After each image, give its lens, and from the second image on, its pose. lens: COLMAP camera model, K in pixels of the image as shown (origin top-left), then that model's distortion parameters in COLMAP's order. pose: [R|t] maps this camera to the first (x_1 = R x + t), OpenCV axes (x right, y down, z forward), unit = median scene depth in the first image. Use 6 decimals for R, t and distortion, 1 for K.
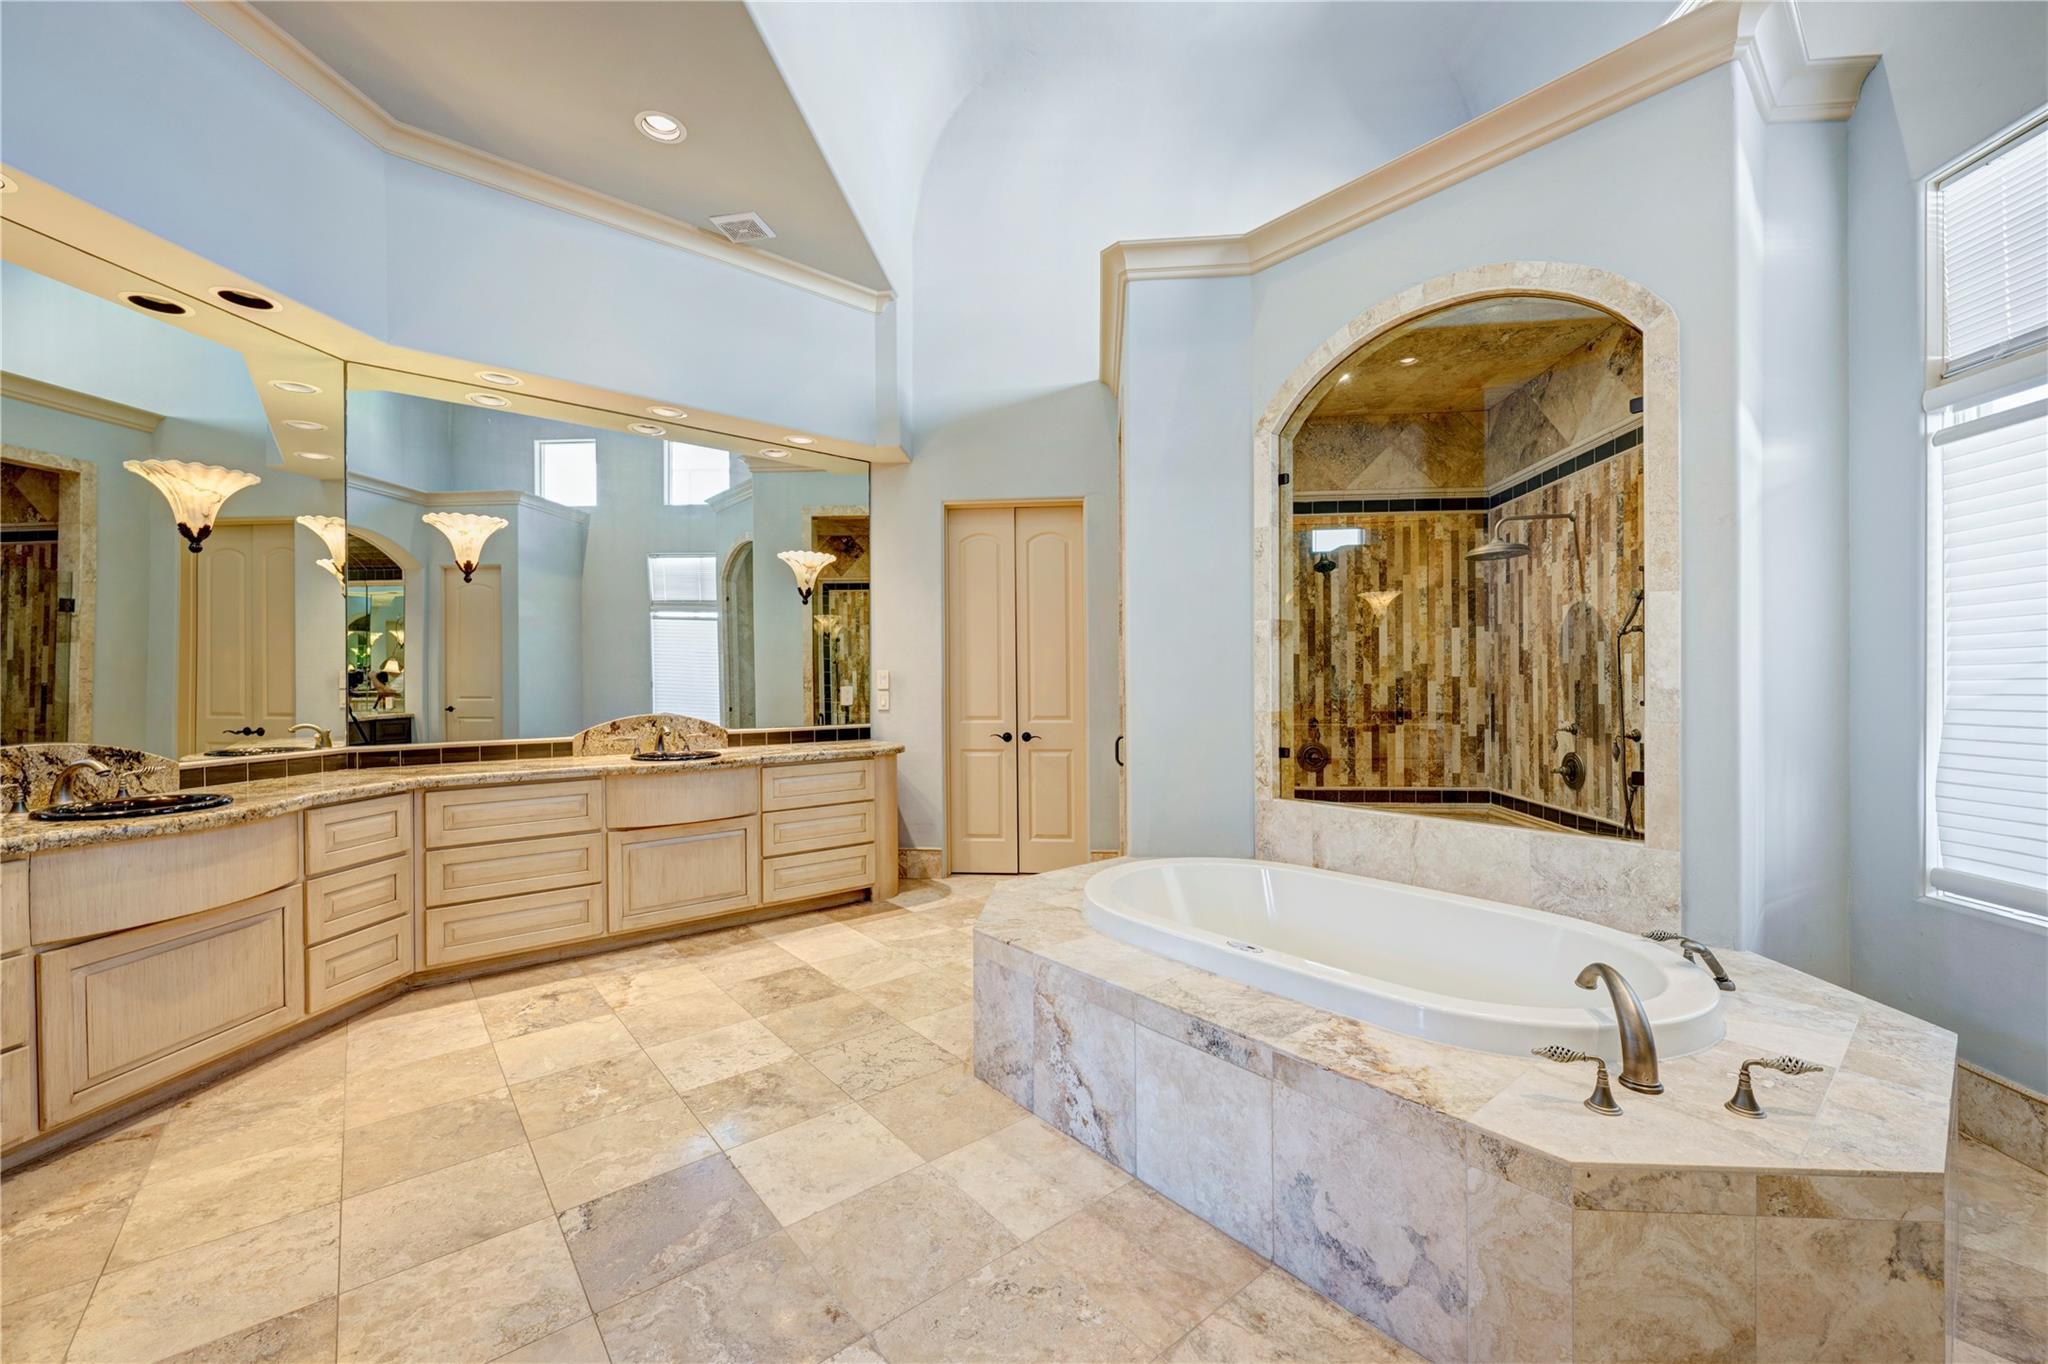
lens RADIAL K [[820.7, 0, 1027.7], [0, 820.7, 683.5], [0, 0, 1]] dist [-0.001859, -0.000101]
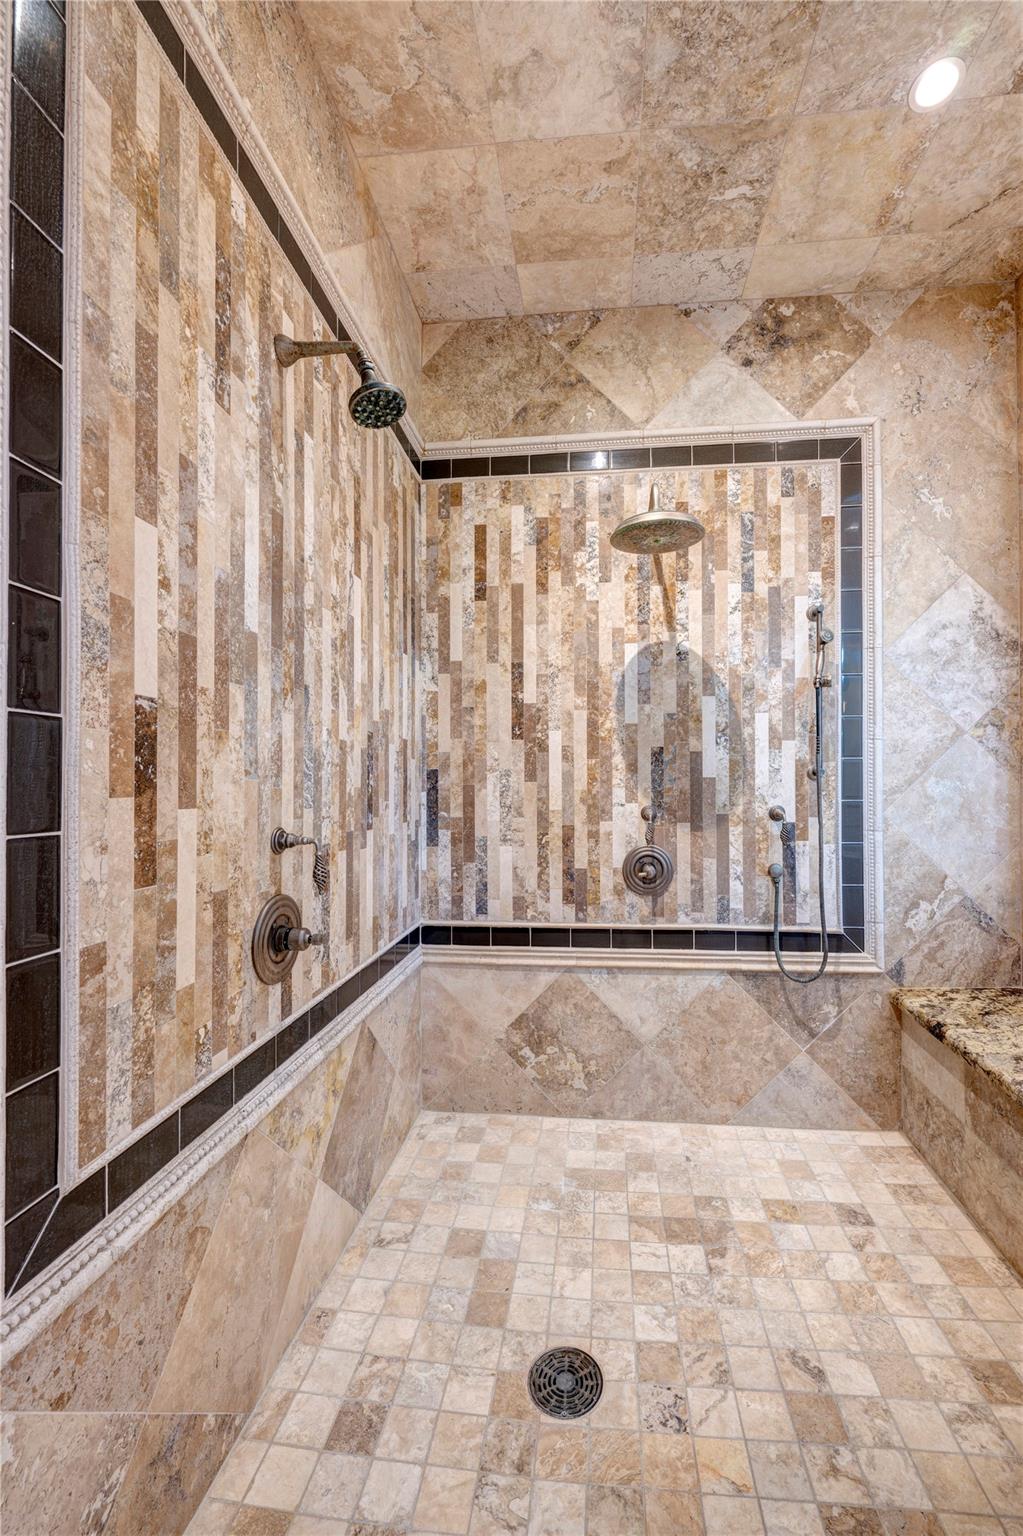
lens RADIAL K [[615.5, 0, 512.4], [0, 615.5, 781.7], [0, 0, 1]] dist [-0.001859, -0.000101]
pose [[0.014079, 0.013669, 0.999807, 0.106091], [0.007474, 0.999877, -0.013775, 0.032816], [-0.999873, 0.007667, 0.013976, 1.072387]]
